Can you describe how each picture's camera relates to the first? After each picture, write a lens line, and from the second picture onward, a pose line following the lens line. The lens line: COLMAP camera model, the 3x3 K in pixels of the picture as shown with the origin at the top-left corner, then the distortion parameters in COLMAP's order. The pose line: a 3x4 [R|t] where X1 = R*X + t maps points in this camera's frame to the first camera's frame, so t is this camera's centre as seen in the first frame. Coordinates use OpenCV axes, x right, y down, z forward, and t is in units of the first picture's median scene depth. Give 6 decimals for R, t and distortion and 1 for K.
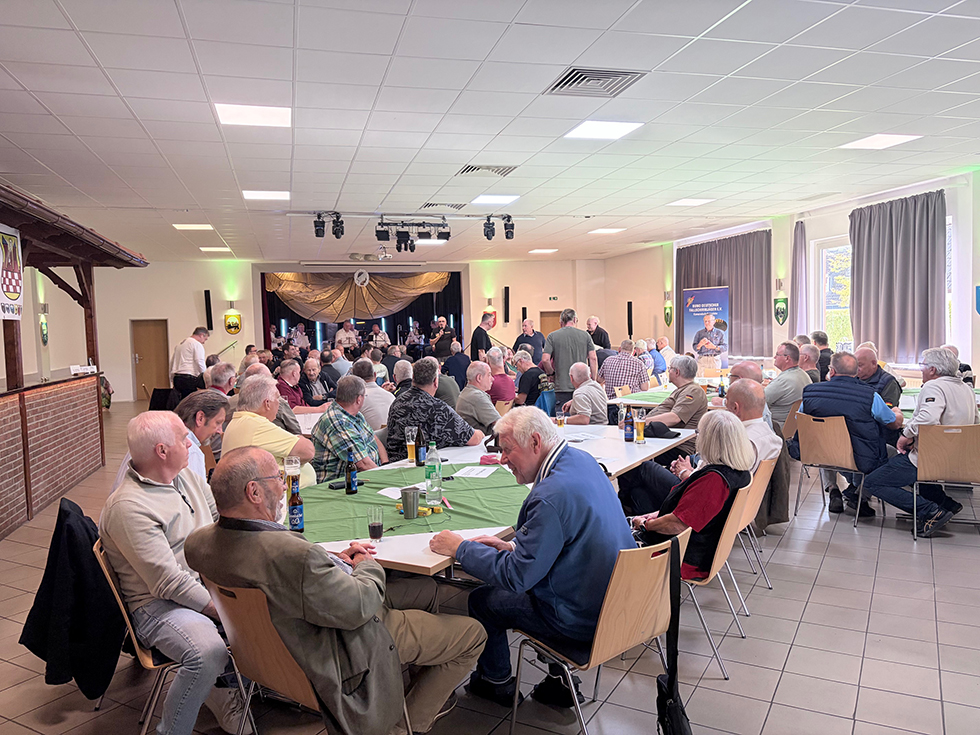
lens RADIAL K [[724.8, 0, 506.2], [0, 724.8, 391.3], [0, 0, 1]] dist [0.074740, -0.073721]
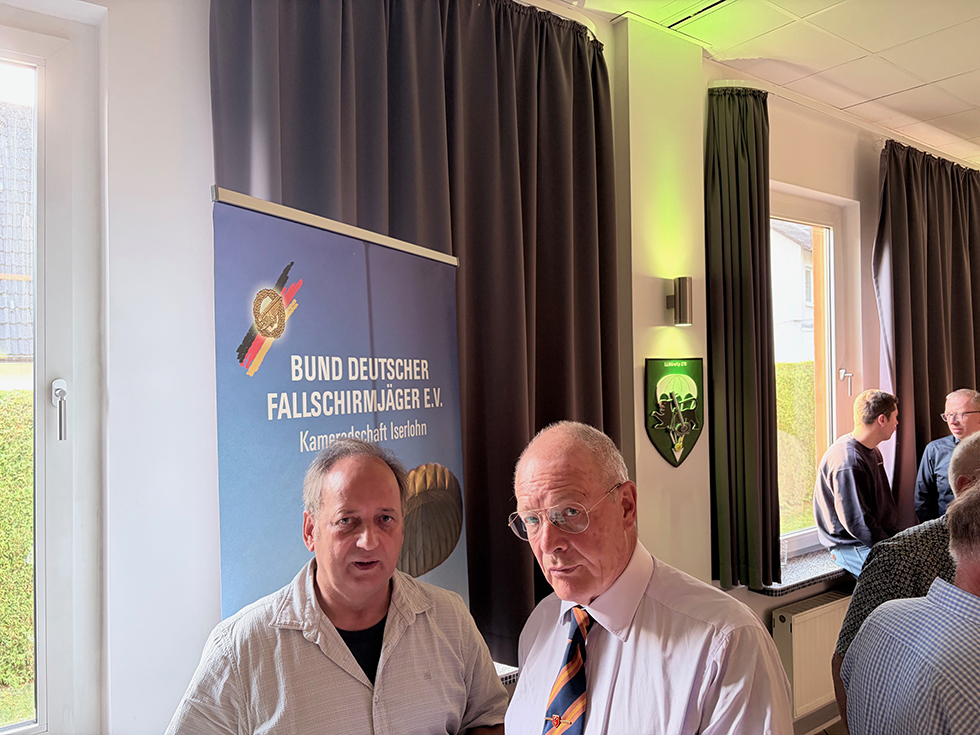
lens RADIAL K [[731.3, 0, 490.0], [0, 731.3, 367.5], [0, 0, 1]] dist [0.063435, -0.080056]
pose [[-0.351583, 0.049041, 0.934871, 0.125875], [0.110021, 0.993871, -0.010760, -0.100751], [-0.929669, 0.099072, -0.354824, 0.905192]]
